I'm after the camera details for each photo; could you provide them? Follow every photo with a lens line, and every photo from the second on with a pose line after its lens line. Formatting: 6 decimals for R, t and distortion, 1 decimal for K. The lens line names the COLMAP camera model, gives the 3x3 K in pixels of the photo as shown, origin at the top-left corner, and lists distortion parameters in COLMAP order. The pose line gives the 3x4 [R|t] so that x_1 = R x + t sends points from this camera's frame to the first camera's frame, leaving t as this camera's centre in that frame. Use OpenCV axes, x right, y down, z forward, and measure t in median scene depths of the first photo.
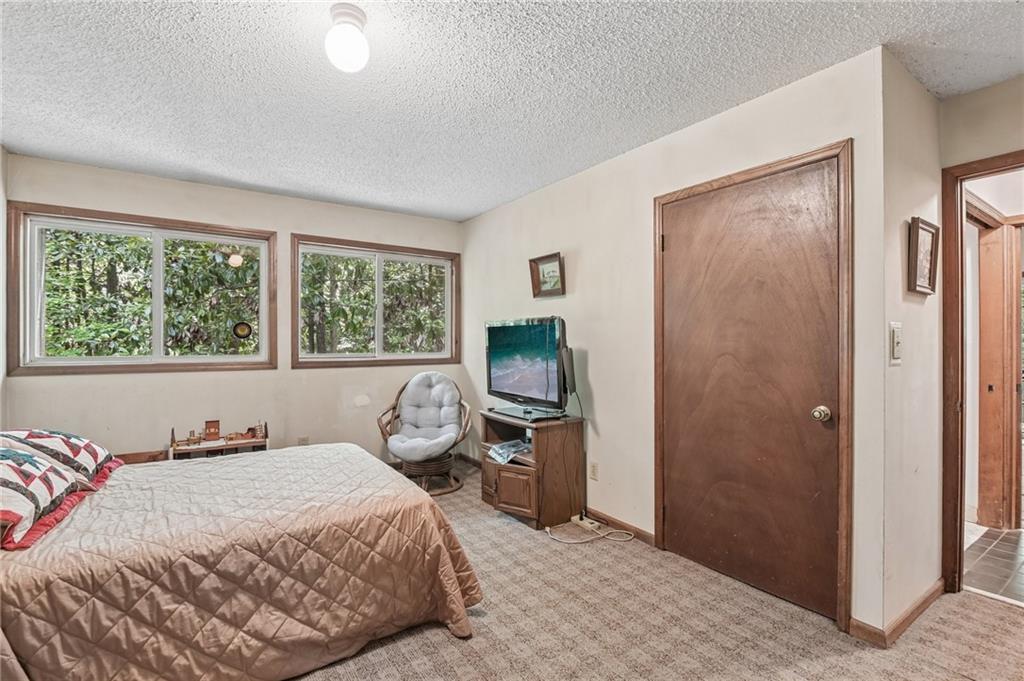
lens RADIAL K [[479.8, 0, 510.5], [0, 479.8, 345.4], [0, 0, 1]] dist [-0.012727, -0.001894]
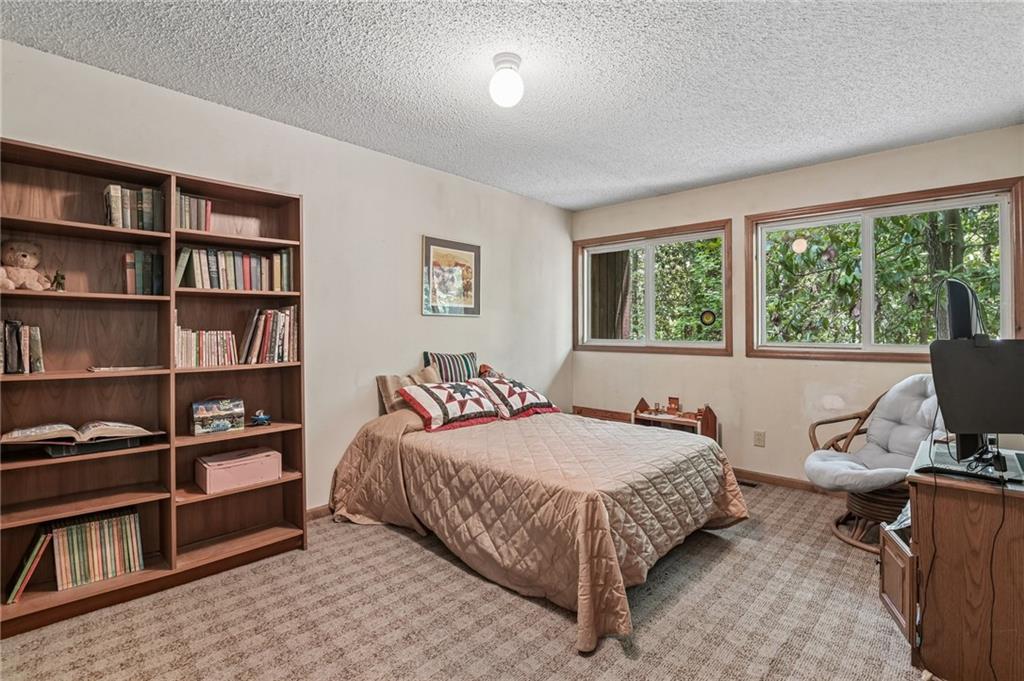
lens RADIAL K [[479.8, 0, 508.3], [0, 479.8, 329.7], [0, 0, 1]] dist [-0.012727, -0.001894]
pose [[0.221226, -0.002013, -0.975221, 0.797915], [-0.008135, 0.999959, -0.003909, 0.003898], [0.975189, 0.008798, 0.221201, 0.691812]]
